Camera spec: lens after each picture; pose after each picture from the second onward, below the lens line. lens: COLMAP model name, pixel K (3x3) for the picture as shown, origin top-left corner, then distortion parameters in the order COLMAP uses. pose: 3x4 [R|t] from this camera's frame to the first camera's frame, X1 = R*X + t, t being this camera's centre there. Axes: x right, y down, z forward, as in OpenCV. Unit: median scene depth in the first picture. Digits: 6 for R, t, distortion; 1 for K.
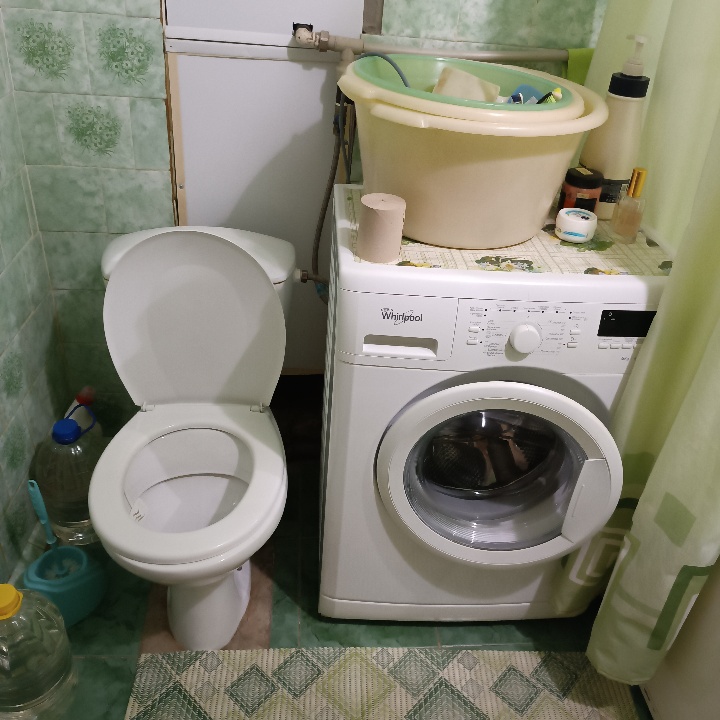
lens RADIAL K [[690.5, 0, 360.4], [0, 690.5, 359.6], [0, 0, 1]] dist [0.013267, 0.000000]
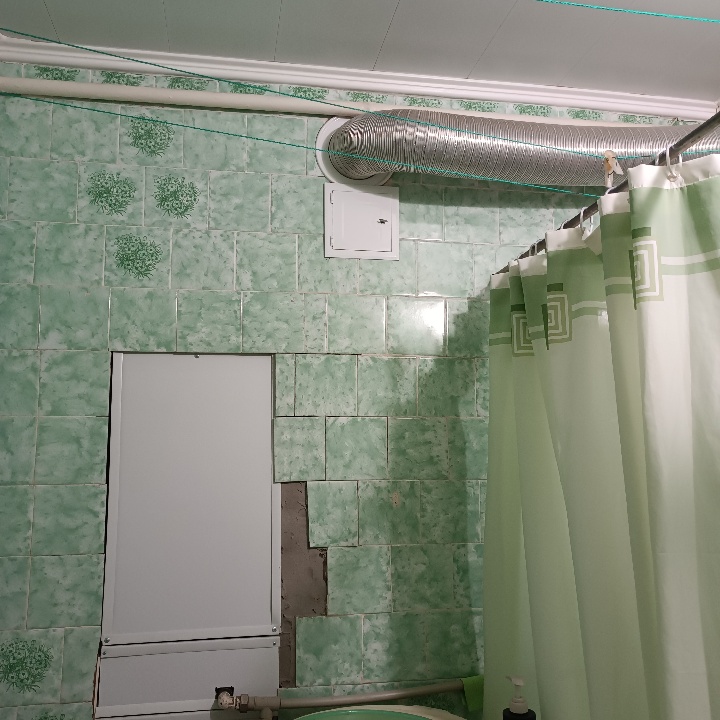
lens RADIAL K [[690.5, 0, 357.7], [0, 690.5, 366.1], [0, 0, 1]] dist [0.013267, 0.000000]
pose [[0.990345, -0.068685, 0.120413, 0.032100], [0.131019, 0.747529, -0.651179, -0.124802], [-0.045286, 0.660669, 0.749310, -0.196210]]
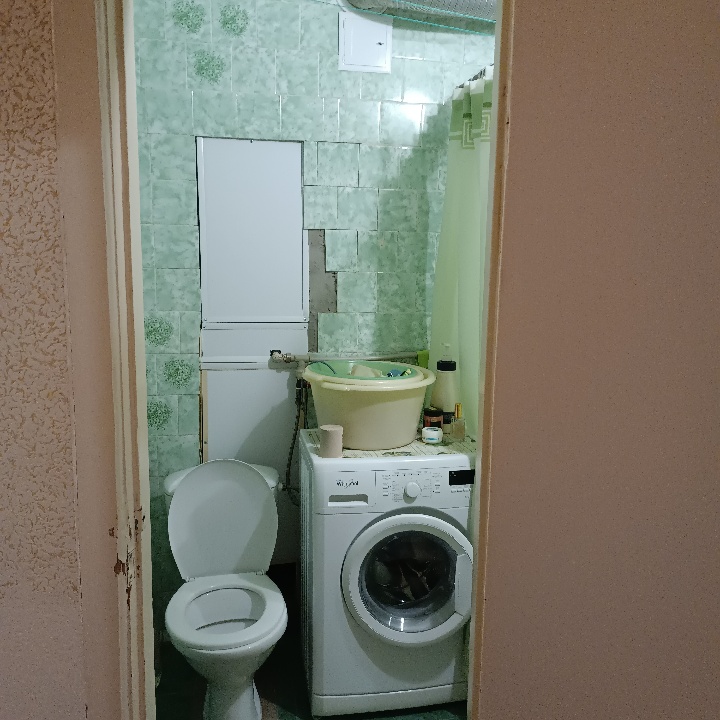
lens RADIAL K [[690.5, 0, 359.0], [0, 690.5, 364.1], [0, 0, 1]] dist [0.013267, 0.000000]
pose [[0.988975, -0.078289, 0.125693, -0.103160], [0.122395, 0.909944, -0.396258, 0.333655], [-0.083351, 0.407274, 0.909495, -0.738793]]
